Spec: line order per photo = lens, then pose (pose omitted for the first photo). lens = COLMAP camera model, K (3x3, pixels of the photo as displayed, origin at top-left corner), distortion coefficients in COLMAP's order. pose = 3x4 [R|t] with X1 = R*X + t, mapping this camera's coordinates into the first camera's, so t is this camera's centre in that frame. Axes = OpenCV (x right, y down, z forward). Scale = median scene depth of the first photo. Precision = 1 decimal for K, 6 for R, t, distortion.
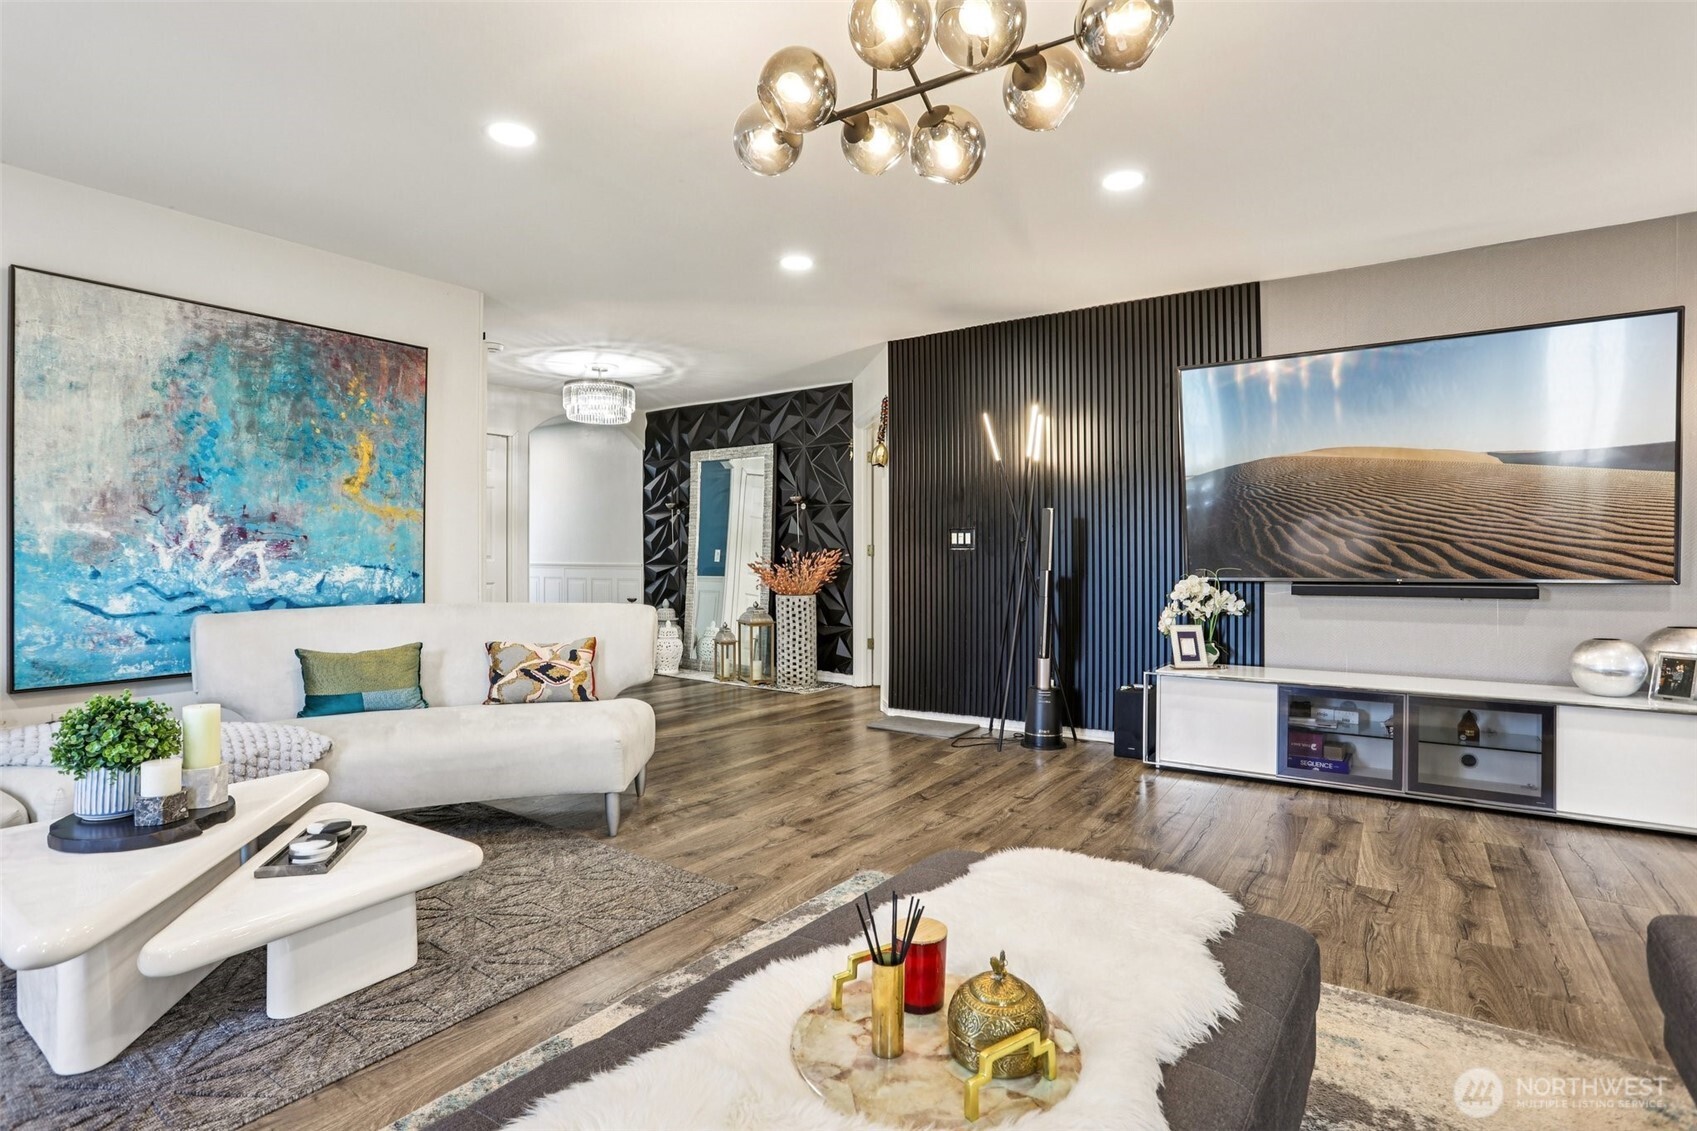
lens RADIAL K [[812.7, 0, 848.7], [0, 812.7, 549.9], [0, 0, 1]] dist [0.000025, 0.000026]
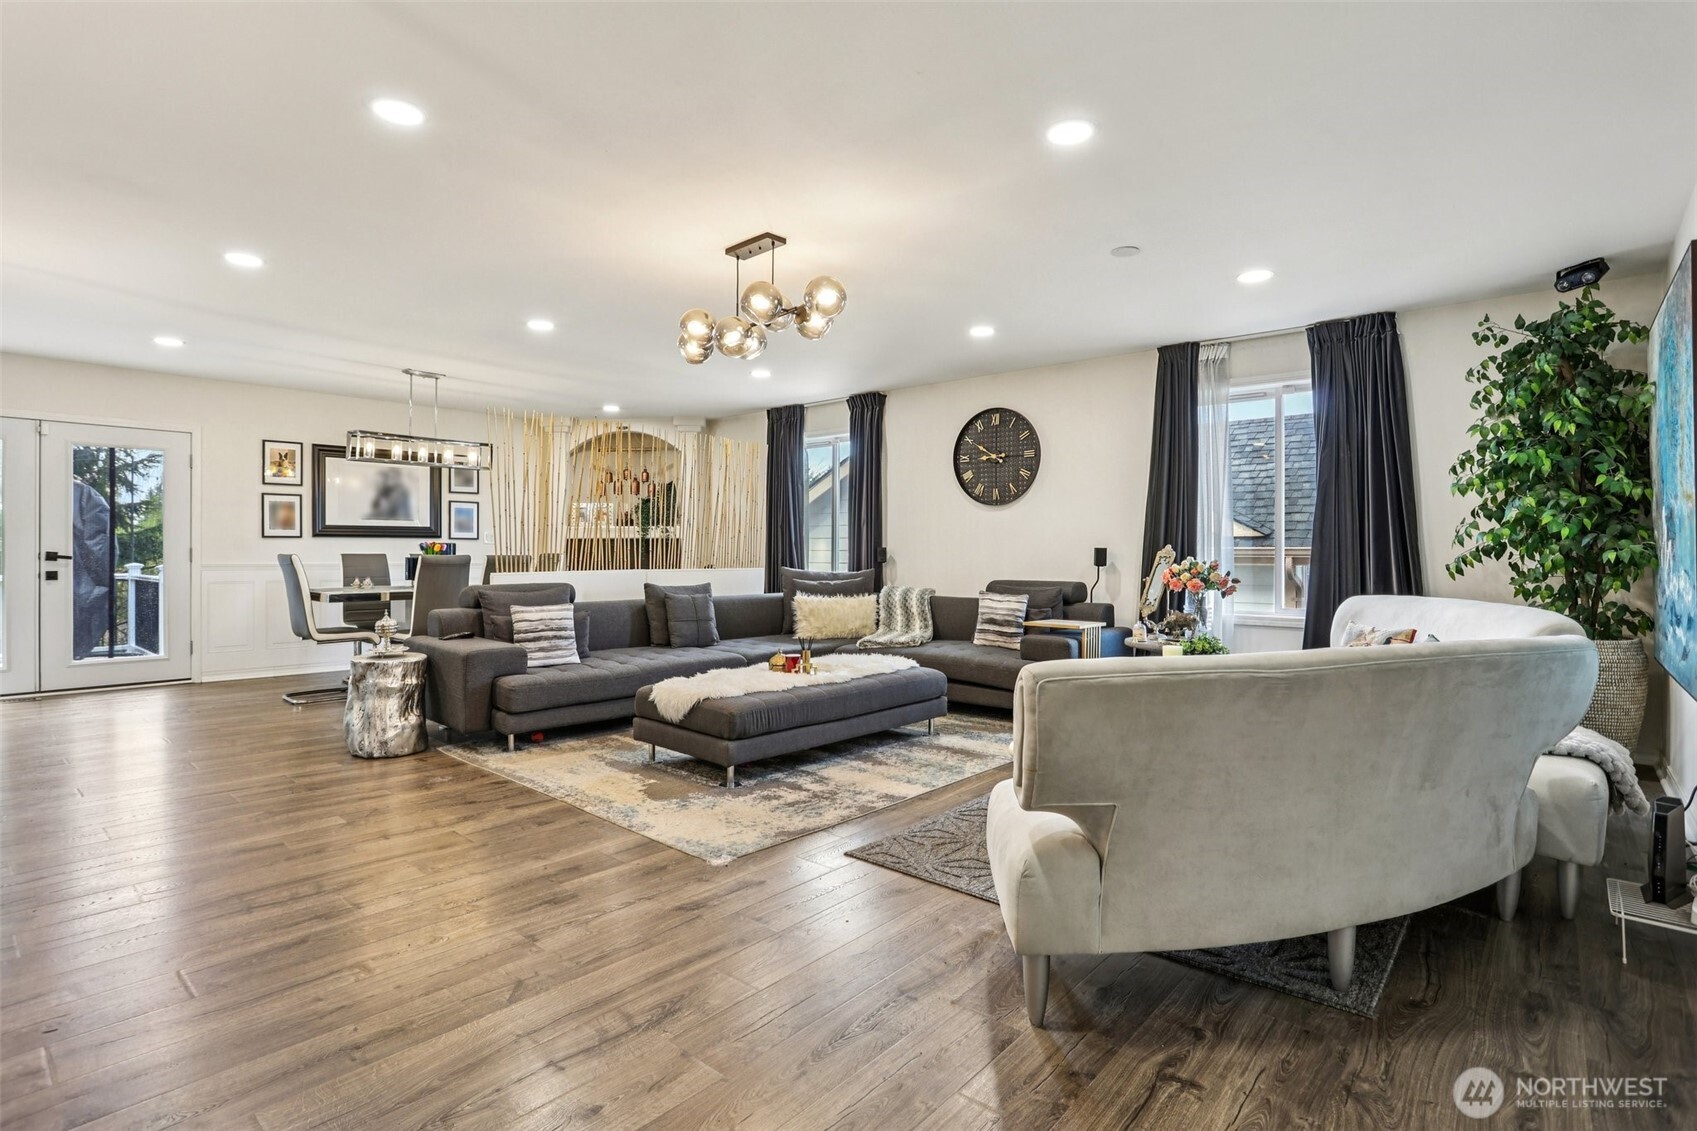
lens RADIAL K [[812.7, 0, 848.7], [0, 812.7, 549.9], [0, 0, 1]] dist [0.000025, 0.000026]
pose [[-0.991763, 0.000850, 0.128081, -0.214692], [-0.000330, 0.999958, -0.009195, 0.008646], [-0.128083, -0.009162, -0.991721, 1.590110]]
